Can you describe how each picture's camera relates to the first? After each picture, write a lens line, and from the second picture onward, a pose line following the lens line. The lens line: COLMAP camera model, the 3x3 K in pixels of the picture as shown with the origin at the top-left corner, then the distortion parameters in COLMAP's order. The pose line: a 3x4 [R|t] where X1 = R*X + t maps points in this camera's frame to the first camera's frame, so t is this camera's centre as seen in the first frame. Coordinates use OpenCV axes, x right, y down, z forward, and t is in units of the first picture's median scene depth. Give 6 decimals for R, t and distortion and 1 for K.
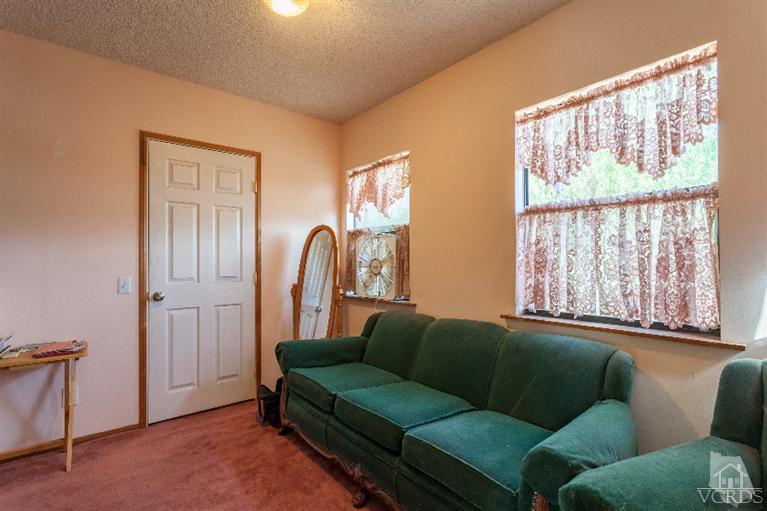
lens RADIAL K [[368.7, 0, 382.3], [0, 368.7, 257.4], [0, 0, 1]] dist [0.000313, -0.000672]
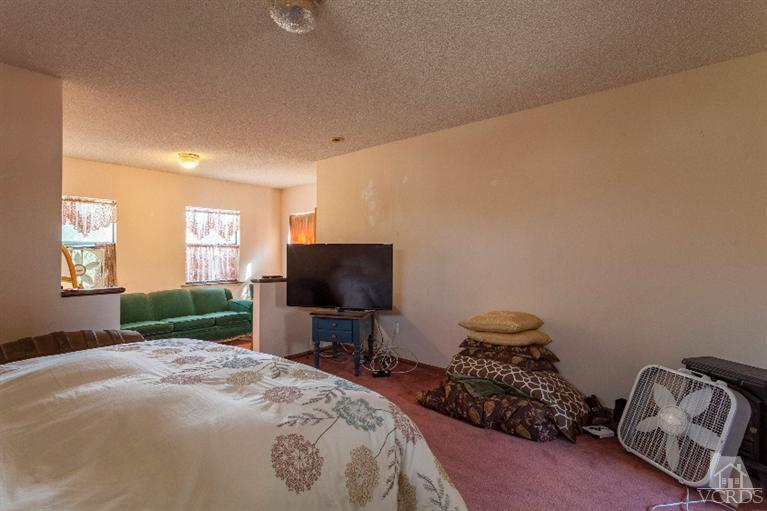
lens RADIAL K [[368.7, 0, 382.6], [0, 368.7, 254.3], [0, 0, 1]] dist [0.000313, -0.000672]
pose [[-0.192627, 0.005584, 0.981256, -2.684847], [-0.008307, 0.999939, -0.007321, -0.058023], [-0.981237, -0.009562, -0.192569, 0.156386]]
